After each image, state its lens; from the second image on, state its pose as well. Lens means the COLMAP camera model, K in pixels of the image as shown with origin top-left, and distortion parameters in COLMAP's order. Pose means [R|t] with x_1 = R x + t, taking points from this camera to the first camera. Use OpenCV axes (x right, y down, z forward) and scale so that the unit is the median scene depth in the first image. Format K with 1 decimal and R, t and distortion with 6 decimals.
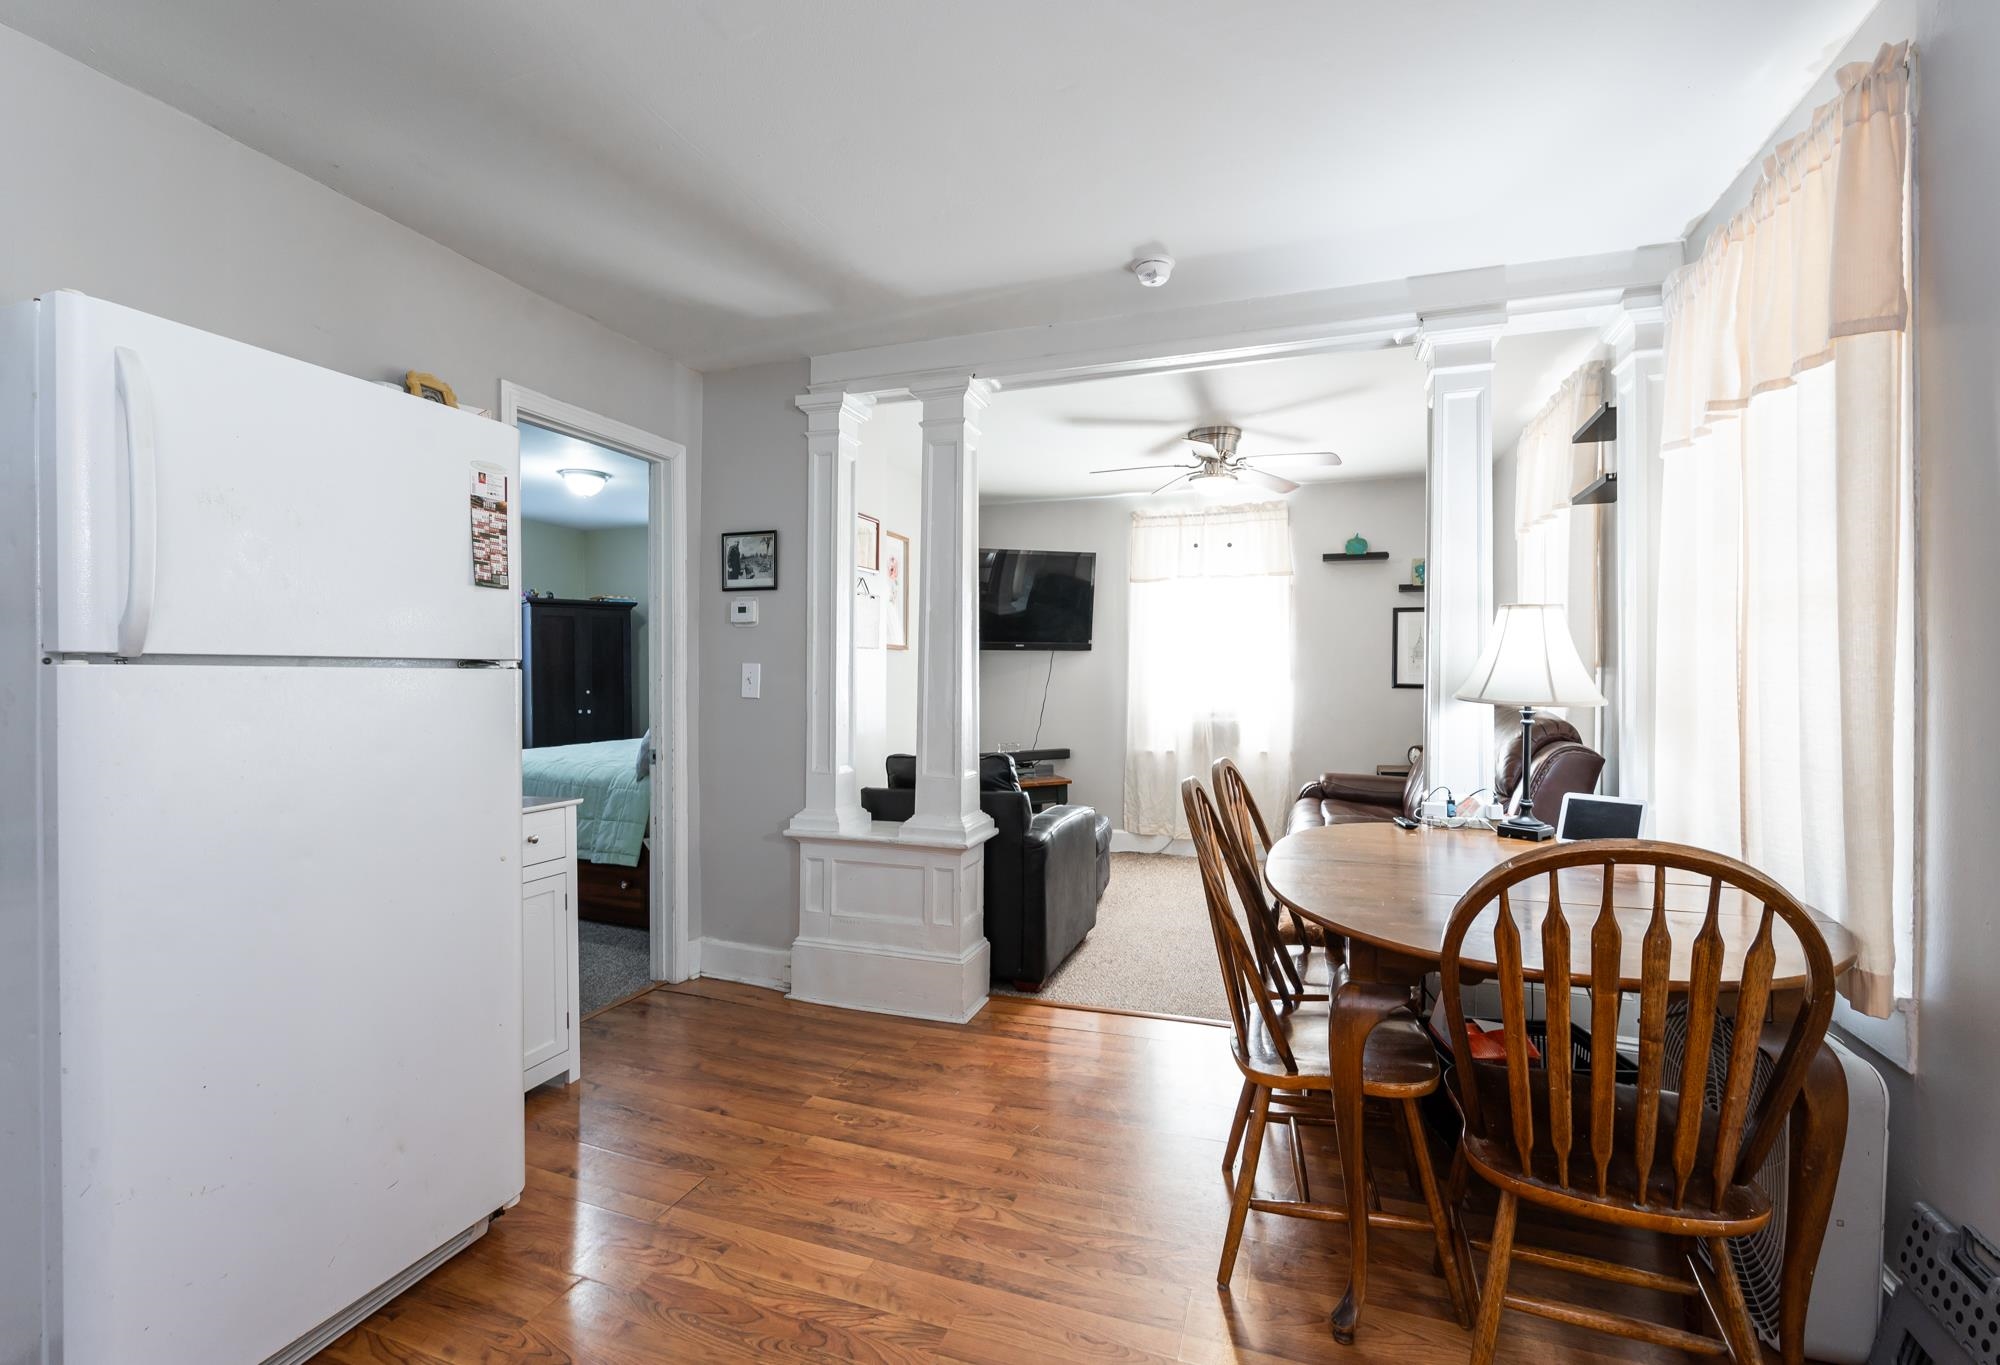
lens RADIAL K [[973.3, 0, 1071.4], [0, 973.3, 687.4], [0, 0, 1]] dist [0.001307, -0.000273]
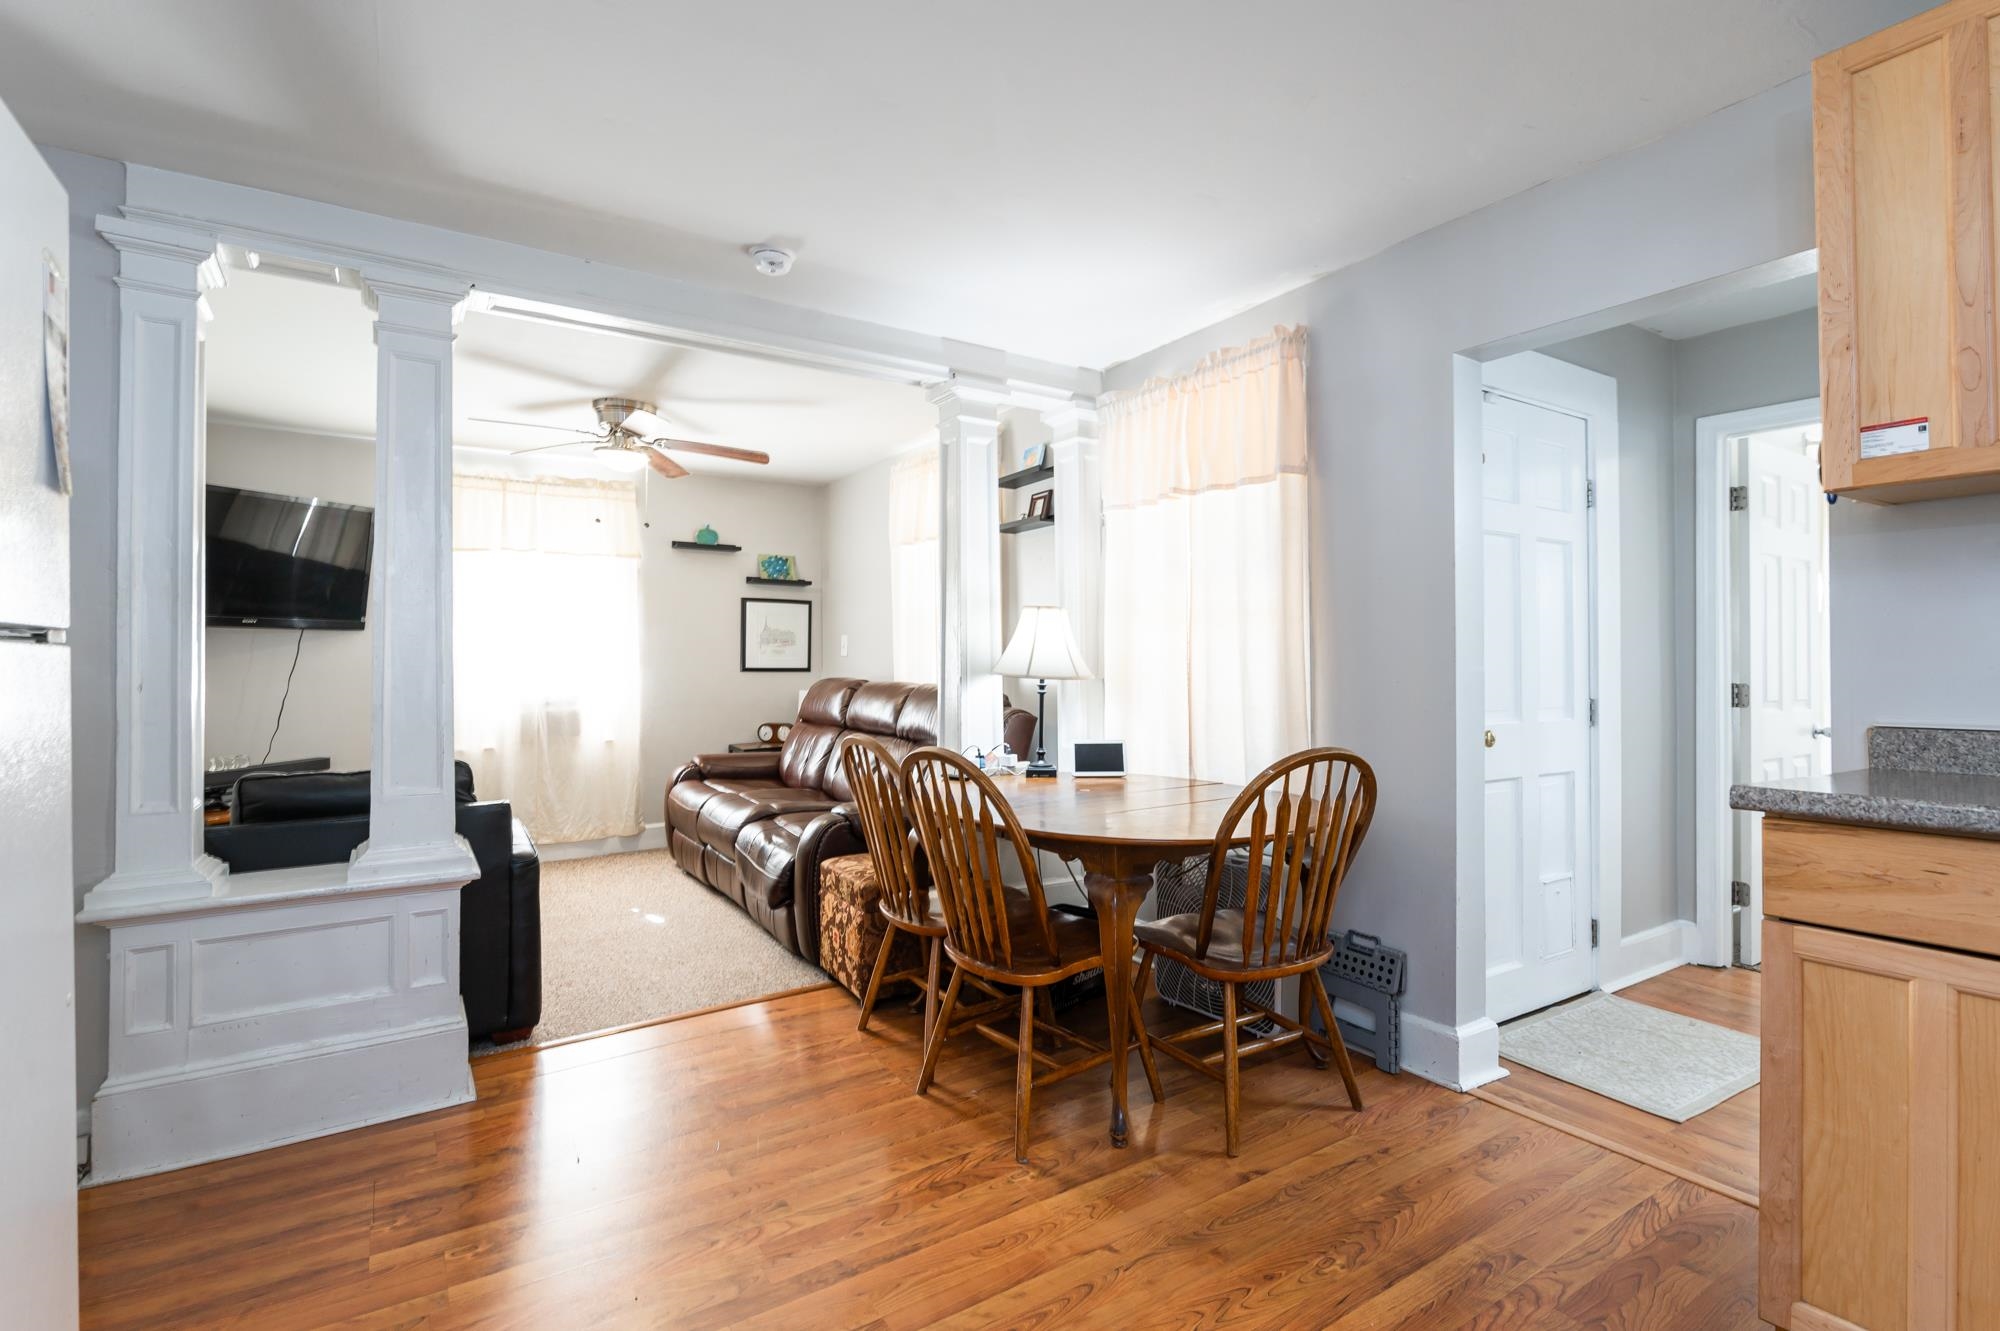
lens RADIAL K [[976.3, 0, 993.0], [0, 976.3, 661.7], [0, 0, 1]] dist [0.002818, -0.000171]
pose [[0.578296, -0.004290, 0.815815, -0.468062], [0.015315, 0.999867, -0.005599, 0.000031], [-0.815683, 0.015732, 0.578285, 0.173874]]
